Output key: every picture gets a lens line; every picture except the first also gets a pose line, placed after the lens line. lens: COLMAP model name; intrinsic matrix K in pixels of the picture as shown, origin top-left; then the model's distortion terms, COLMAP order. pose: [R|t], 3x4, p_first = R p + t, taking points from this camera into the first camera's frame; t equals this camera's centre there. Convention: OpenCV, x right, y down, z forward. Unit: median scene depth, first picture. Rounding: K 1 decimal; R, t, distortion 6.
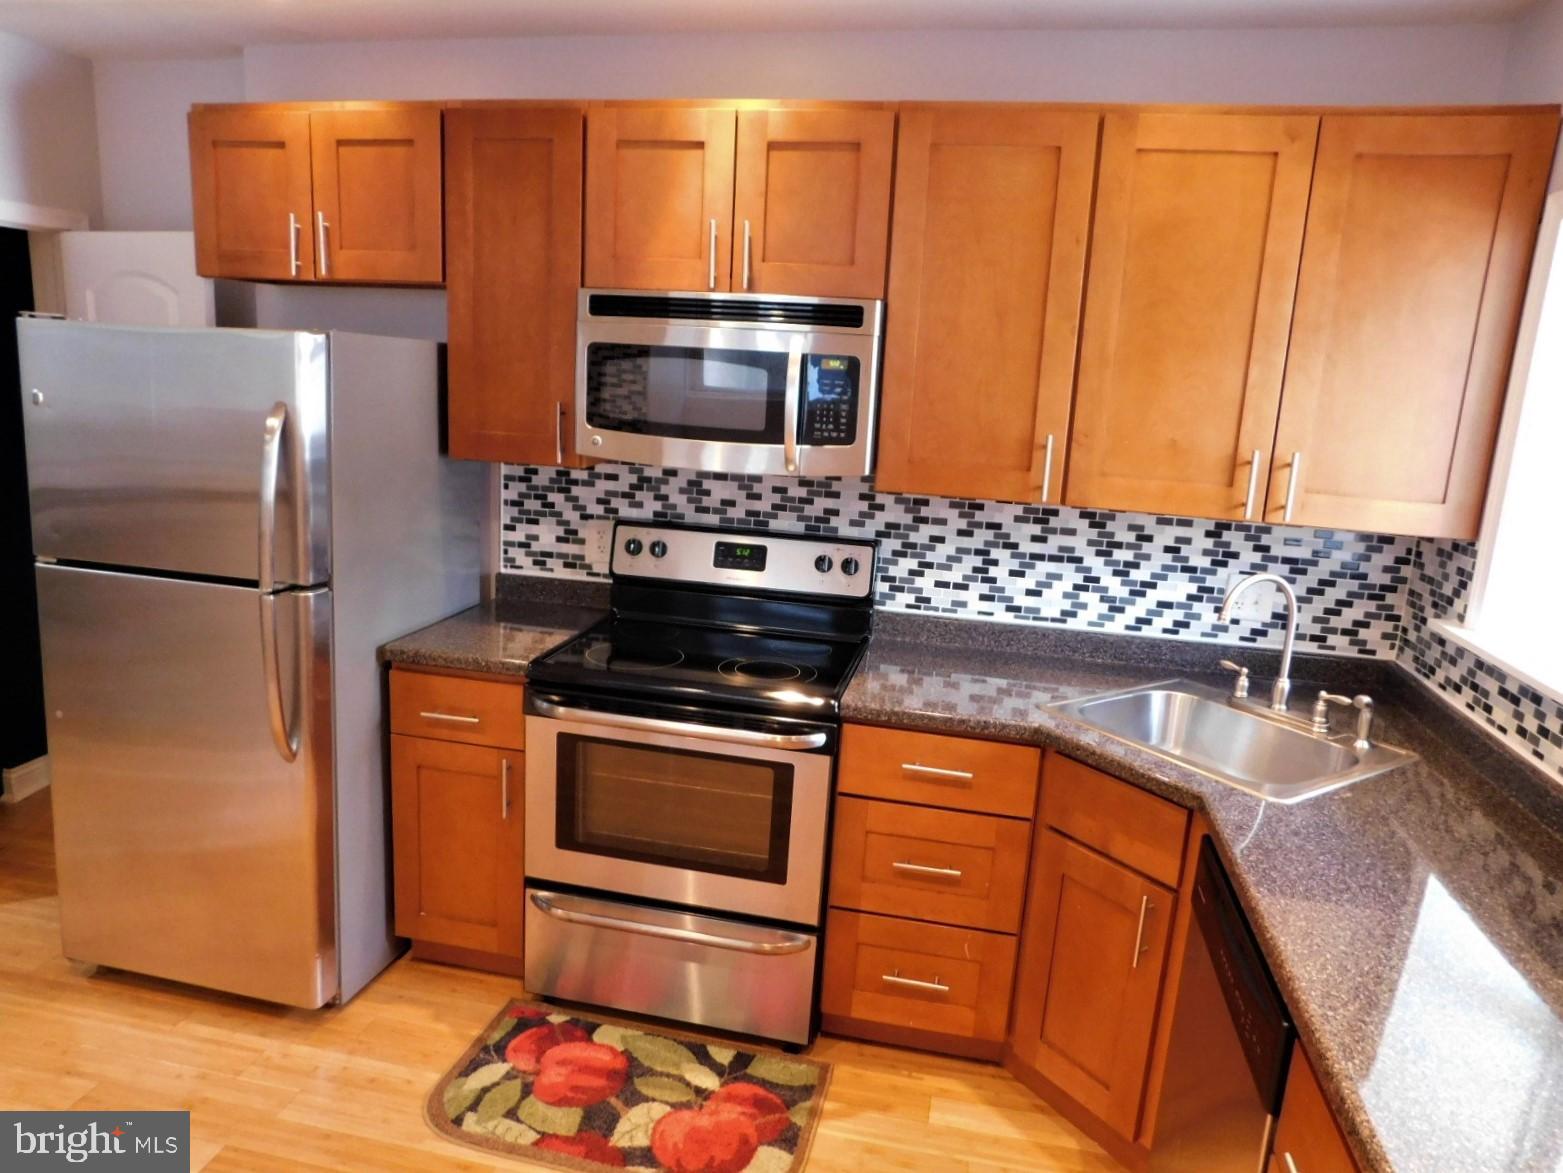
lens RADIAL K [[1060.6, 0, 781.5], [0, 1060.6, 586.5], [0, 0, 1]] dist [-0.051086, 0.032412]
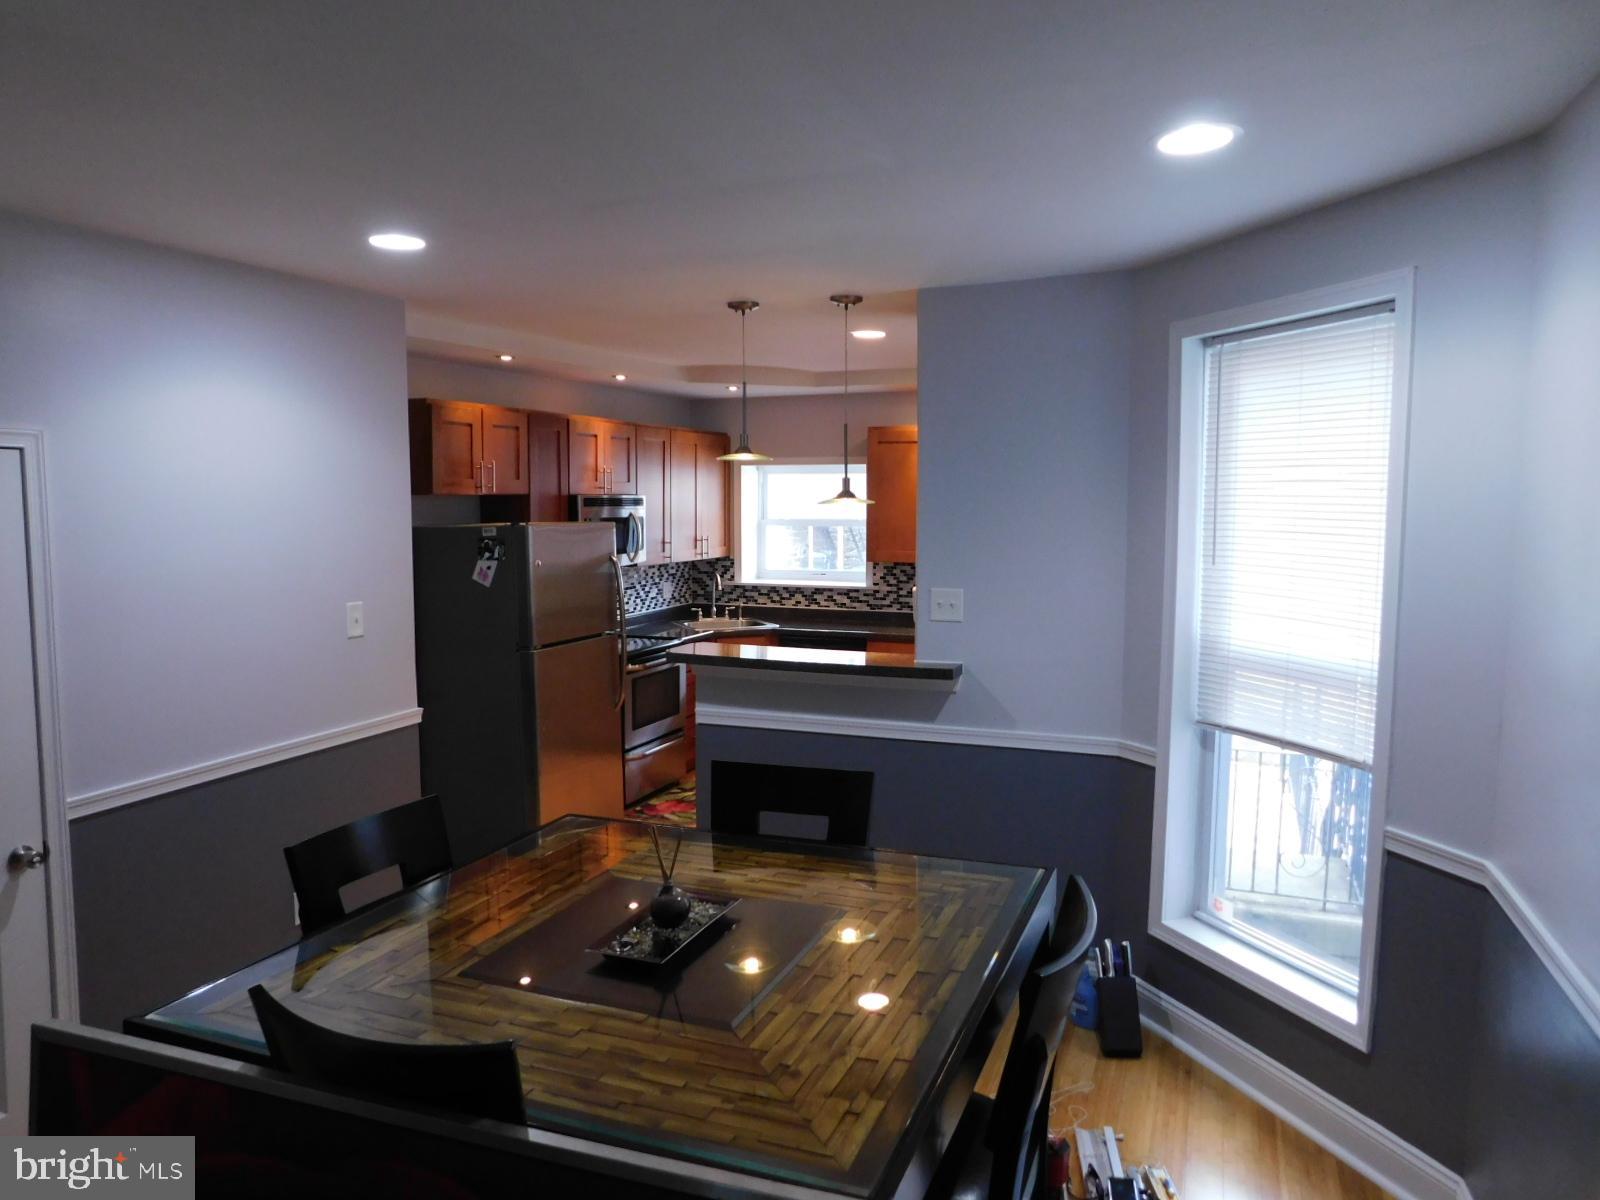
lens RADIAL K [[1107.8, 0, 800.0], [0, 1107.8, 600.0], [0, 0, 1]] dist [-0.060994, 0.040409]
pose [[0.169205, -0.148296, 0.974360, -2.290490], [0.214453, 0.970468, 0.110462, -0.206943], [-0.961966, 0.190264, 0.196011, 0.095975]]
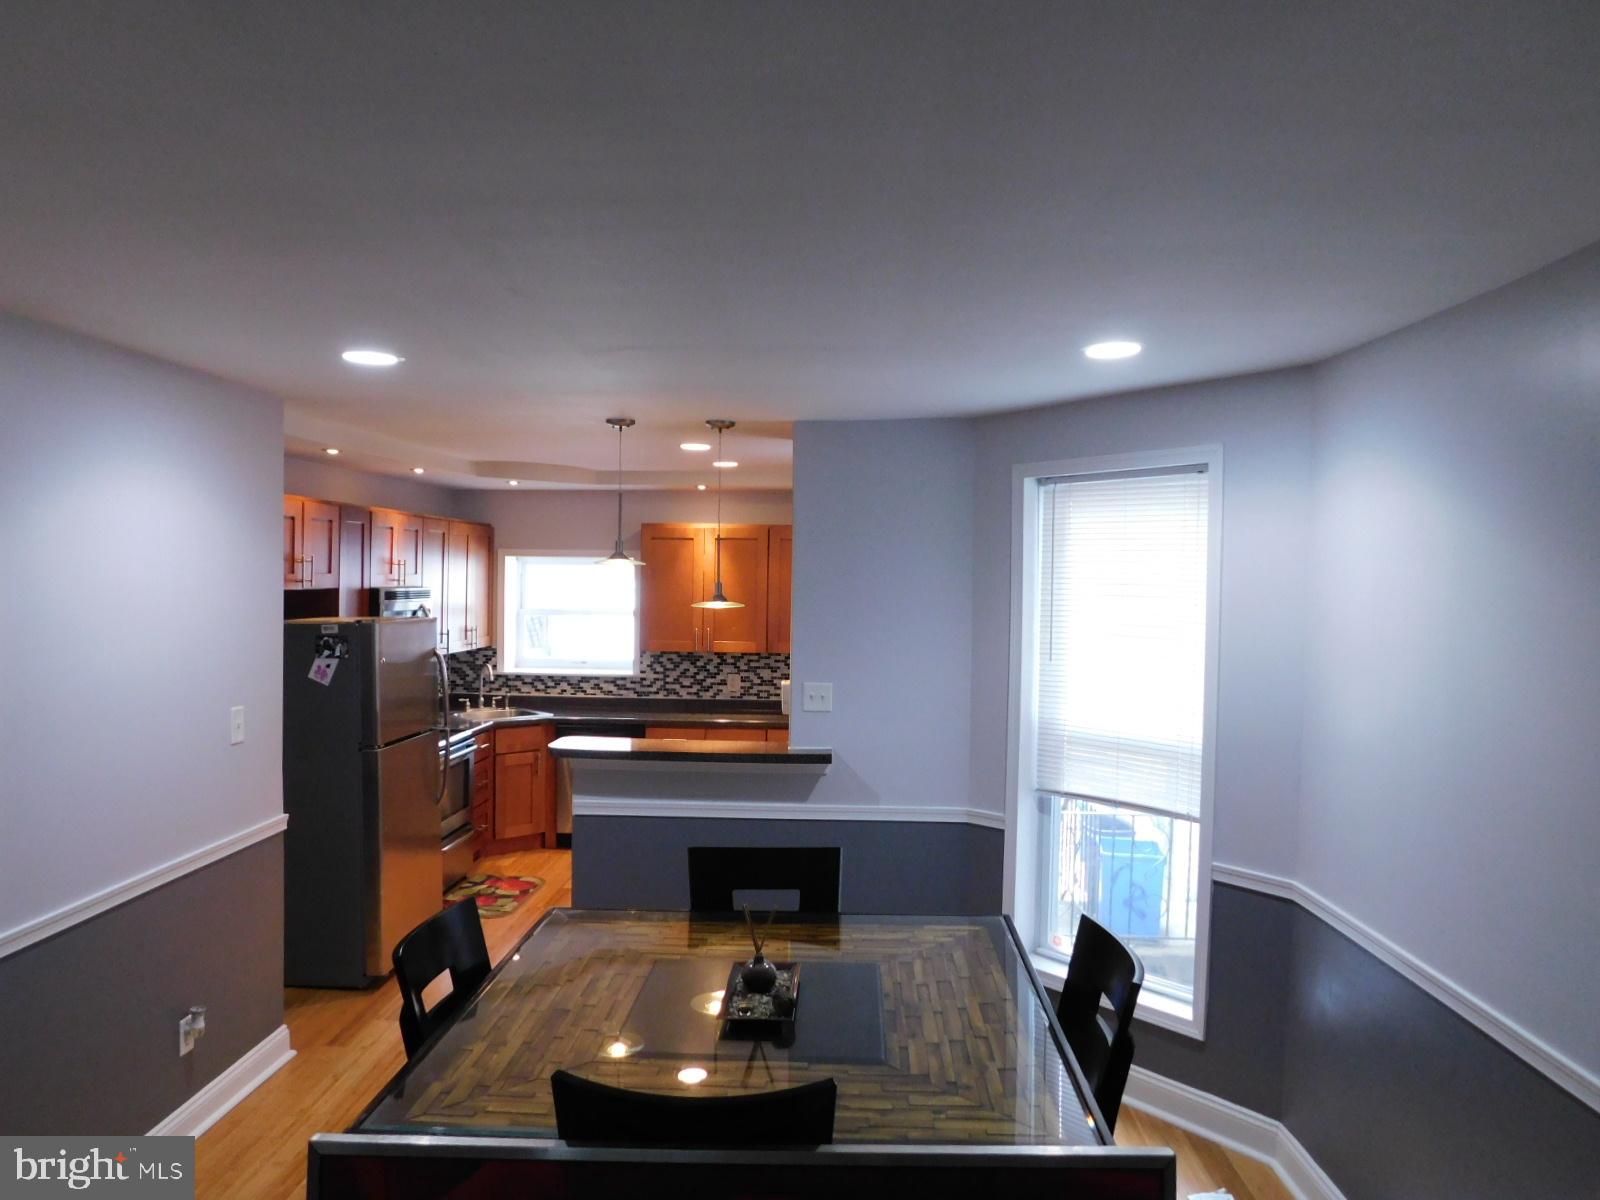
lens RADIAL K [[1107.8, 0, 800.0], [0, 1107.8, 600.0], [0, 0, 1]] dist [-0.060994, 0.040409]
pose [[-0.160914, -0.080473, 0.983682, -2.448646], [0.183351, 0.976884, 0.109910, -0.325622], [-0.969788, 0.198045, -0.142440, 0.426919]]
